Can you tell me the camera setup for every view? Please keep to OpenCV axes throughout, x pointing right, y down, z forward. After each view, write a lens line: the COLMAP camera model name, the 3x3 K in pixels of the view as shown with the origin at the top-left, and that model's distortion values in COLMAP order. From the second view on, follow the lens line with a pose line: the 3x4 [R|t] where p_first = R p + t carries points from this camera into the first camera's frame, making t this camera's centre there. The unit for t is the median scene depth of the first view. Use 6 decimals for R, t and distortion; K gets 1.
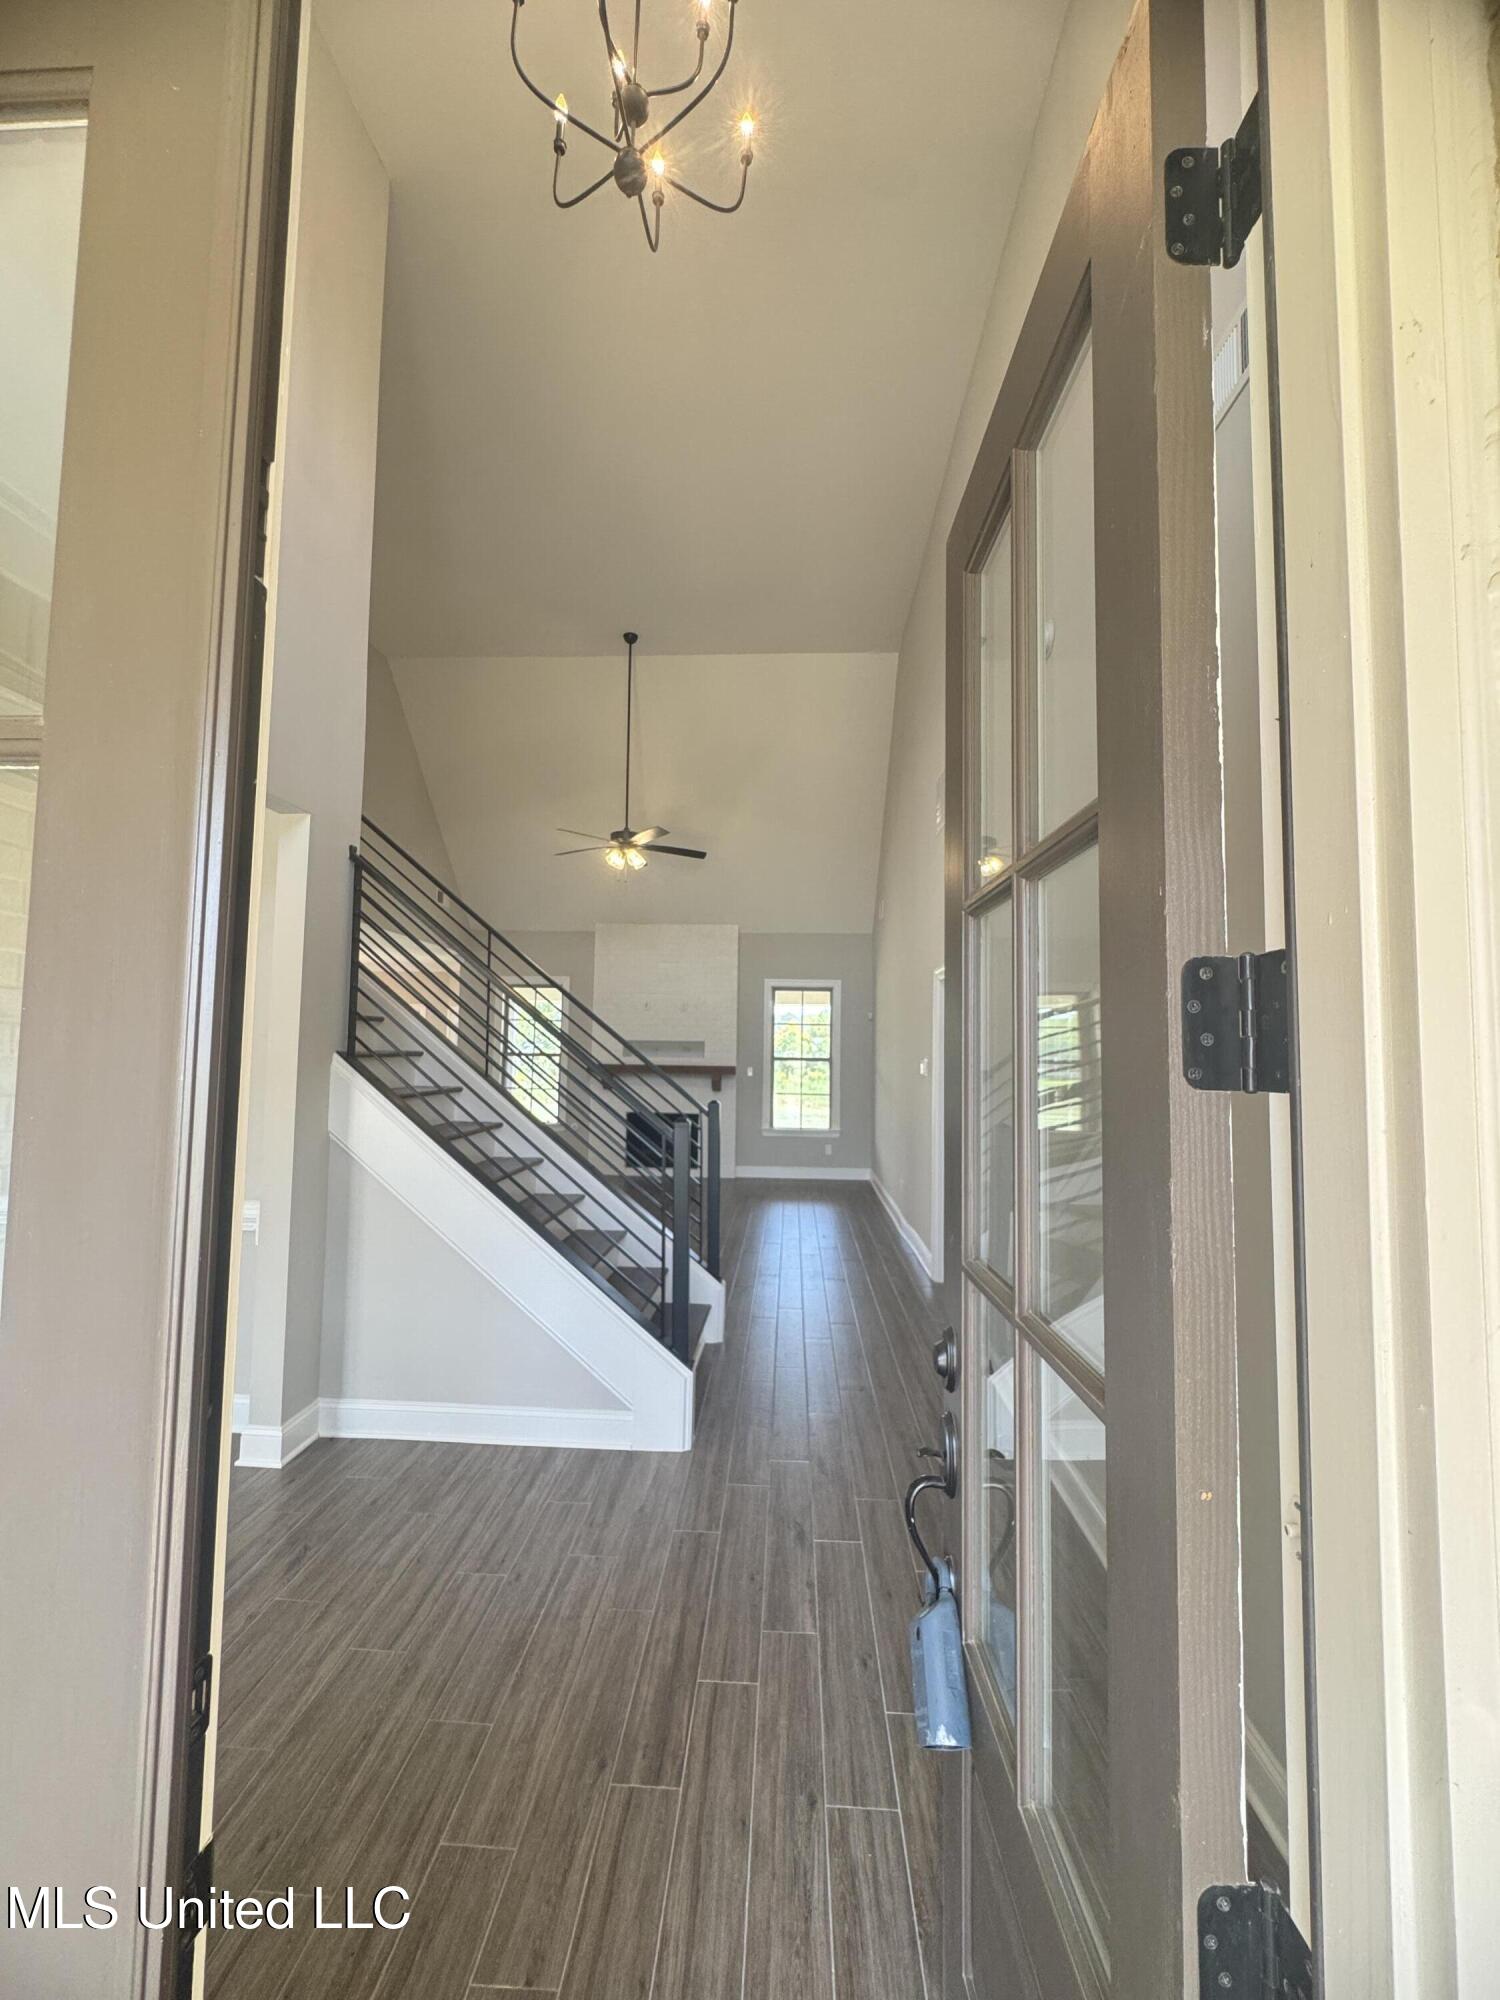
lens RADIAL K [[802.6, 0, 750.0], [0, 802.6, 1000.0], [0, 0, 1]] dist [-0.005070, -0.000052]
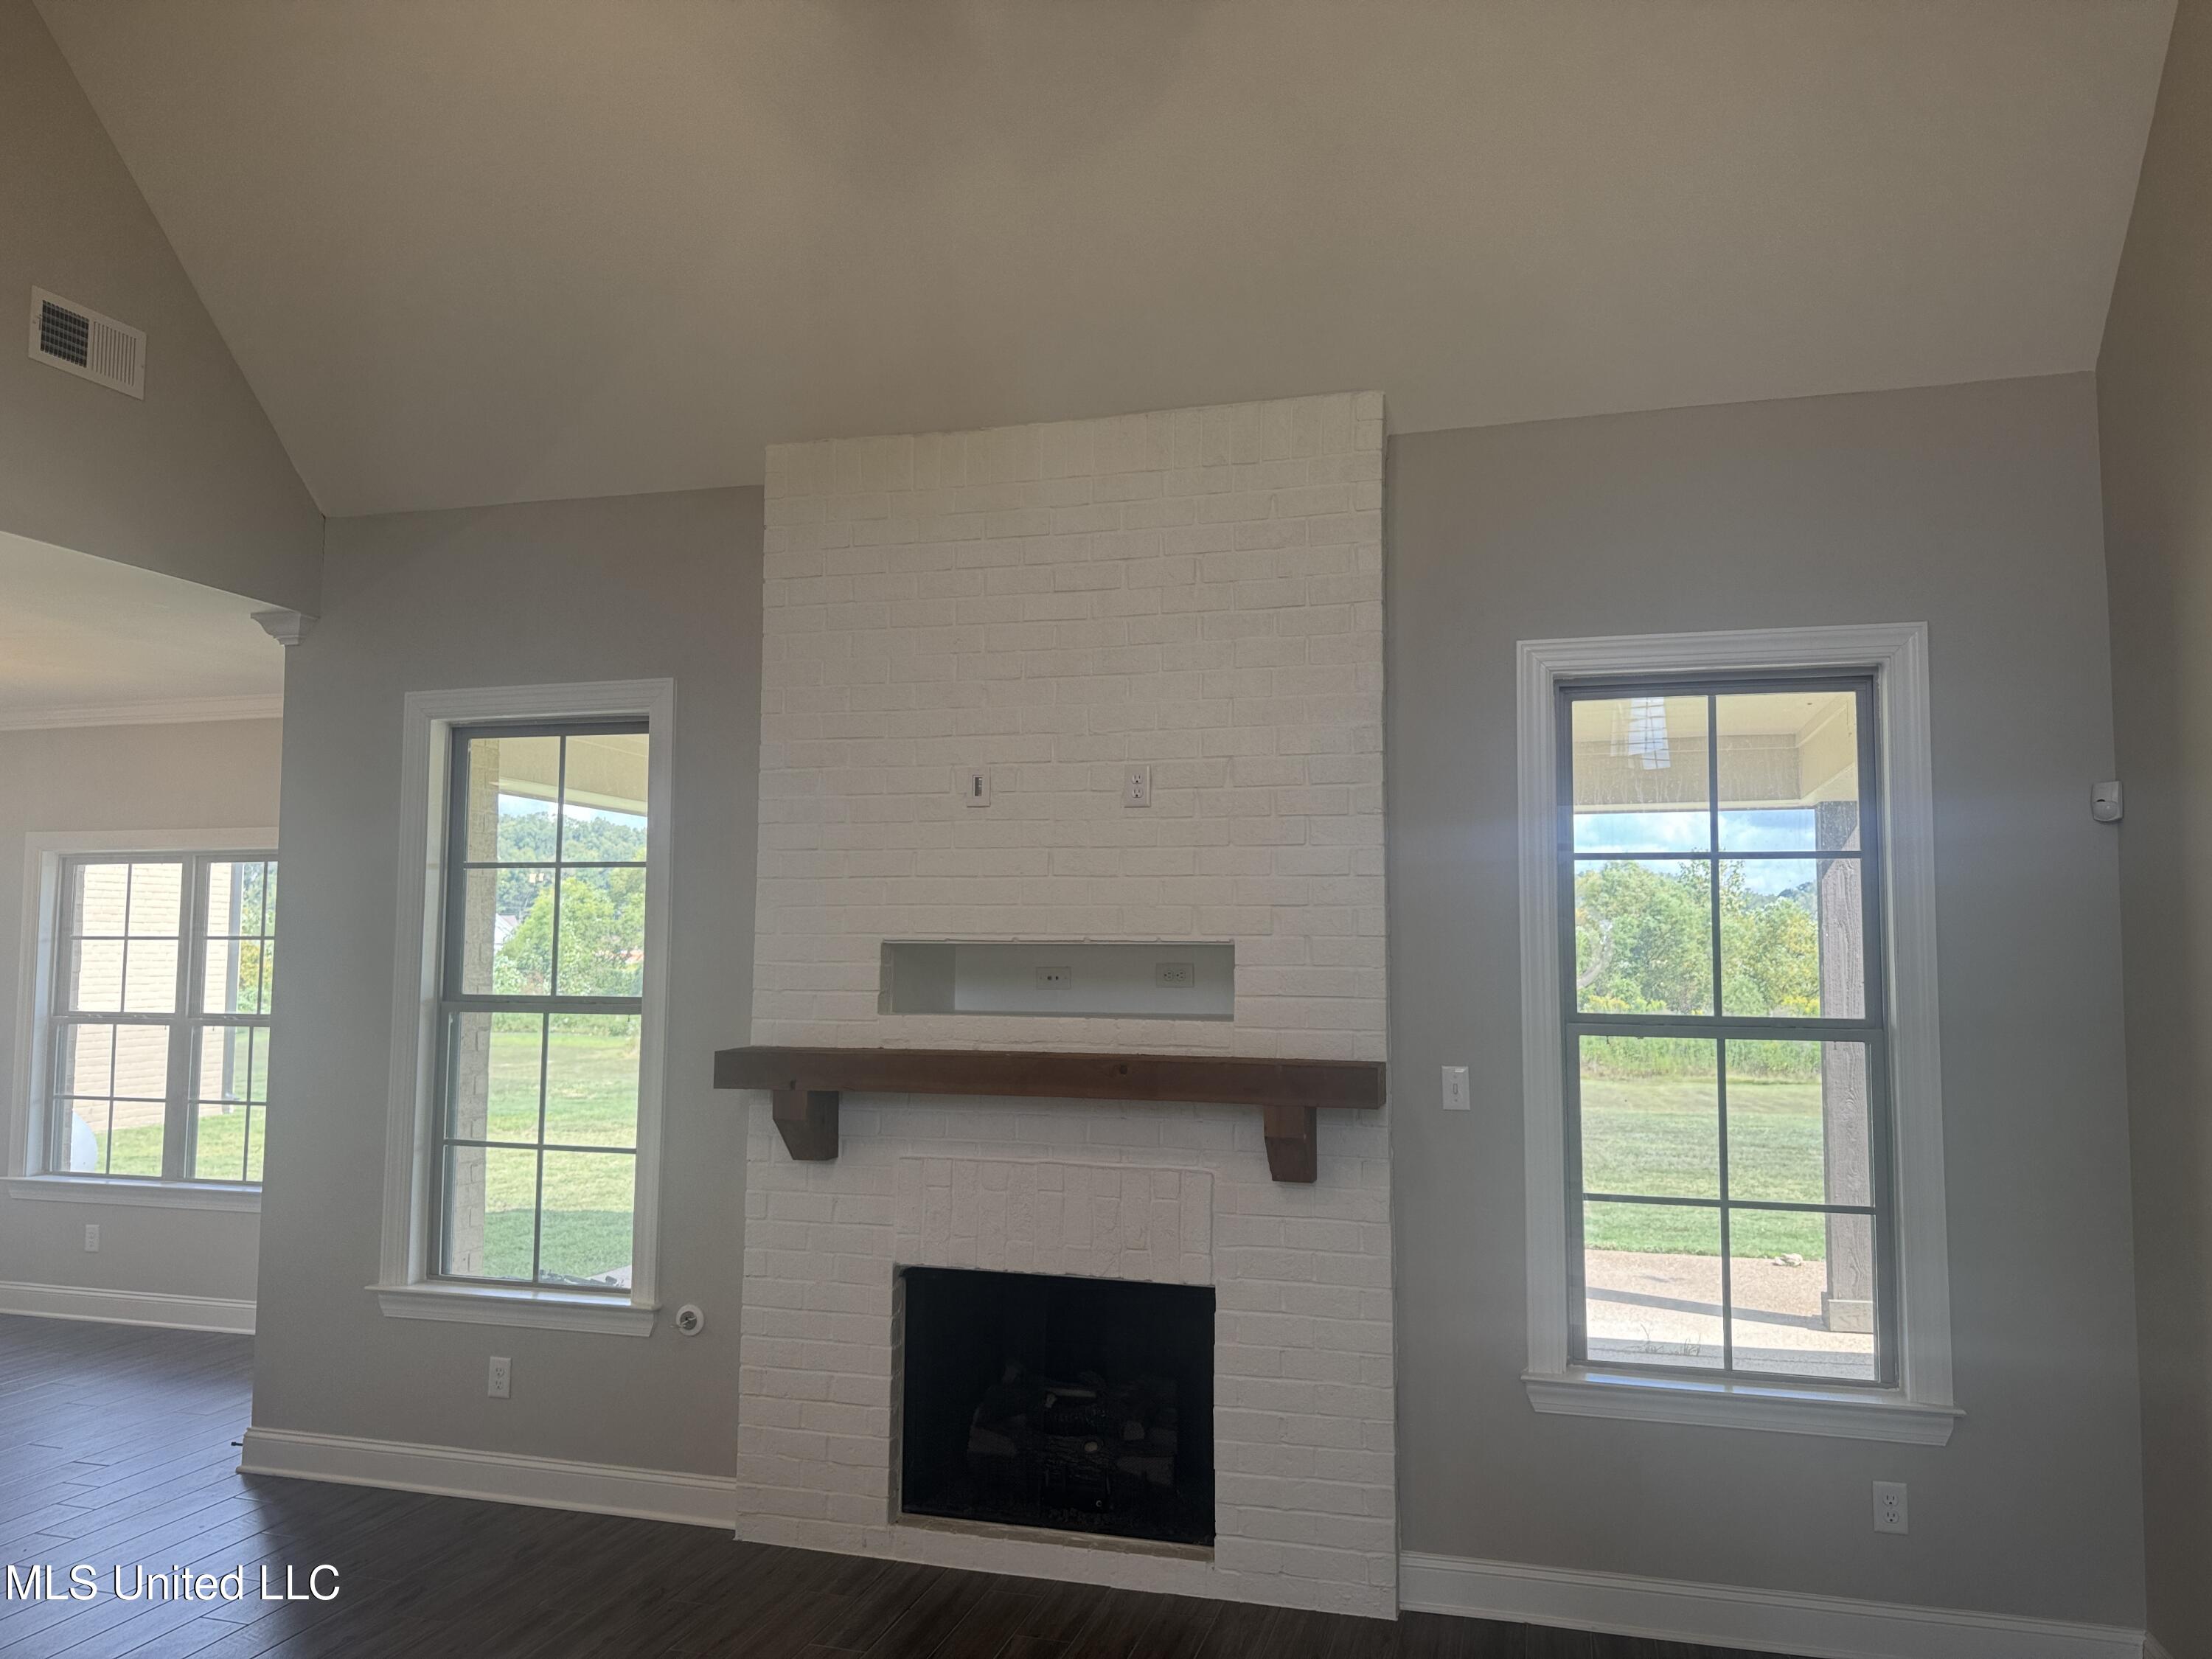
lens RADIAL K [[1564.0, 0, 1106.0], [0, 1564.0, 829.5], [0, 0, 1]] dist [0.120036, -0.176542]
pose [[0.975078, -0.028049, -0.220083, 0.003100], [0.024399, 0.999516, -0.019286, 0.028525], [0.220517, 0.013435, 0.975291, 0.580275]]
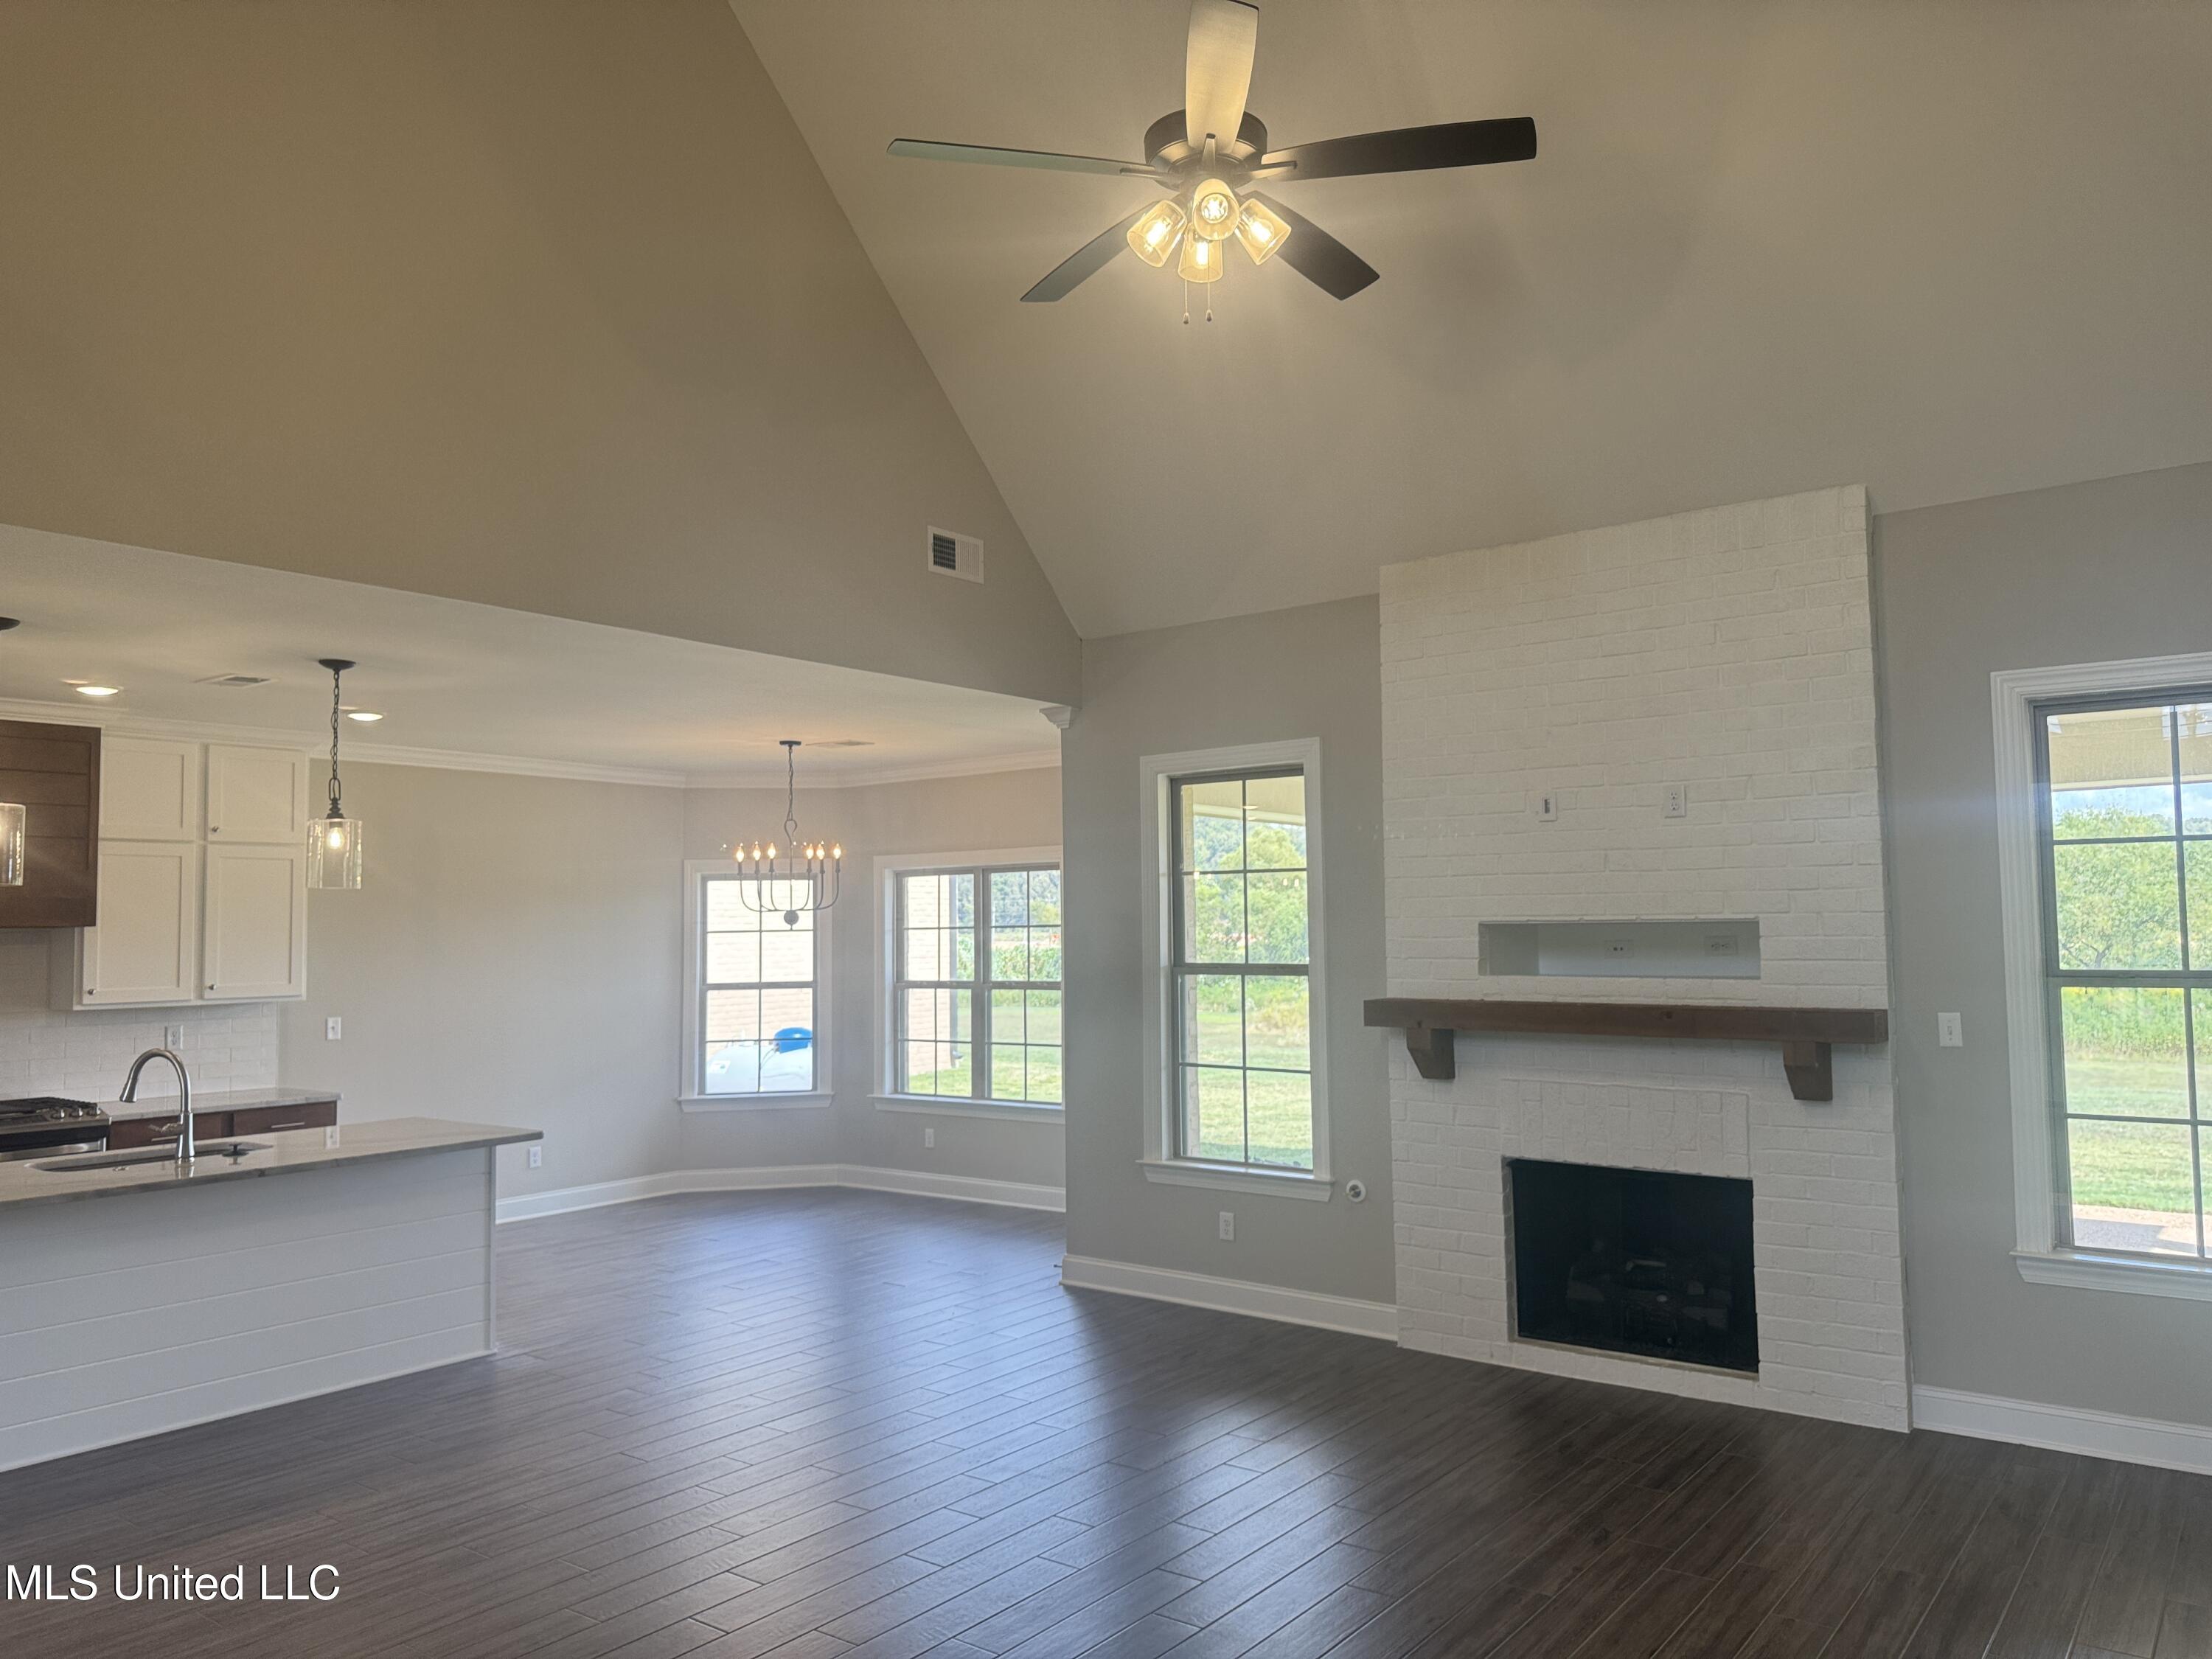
lens RADIAL K [[1564.0, 0, 1106.0], [0, 1564.0, 829.5], [0, 0, 1]] dist [0.120036, -0.176542]
pose [[0.824634, -0.063462, -0.562095, 0.069715], [0.060194, 0.997890, -0.024355, 0.020307], [0.562455, -0.013751, 0.826714, 0.411418]]
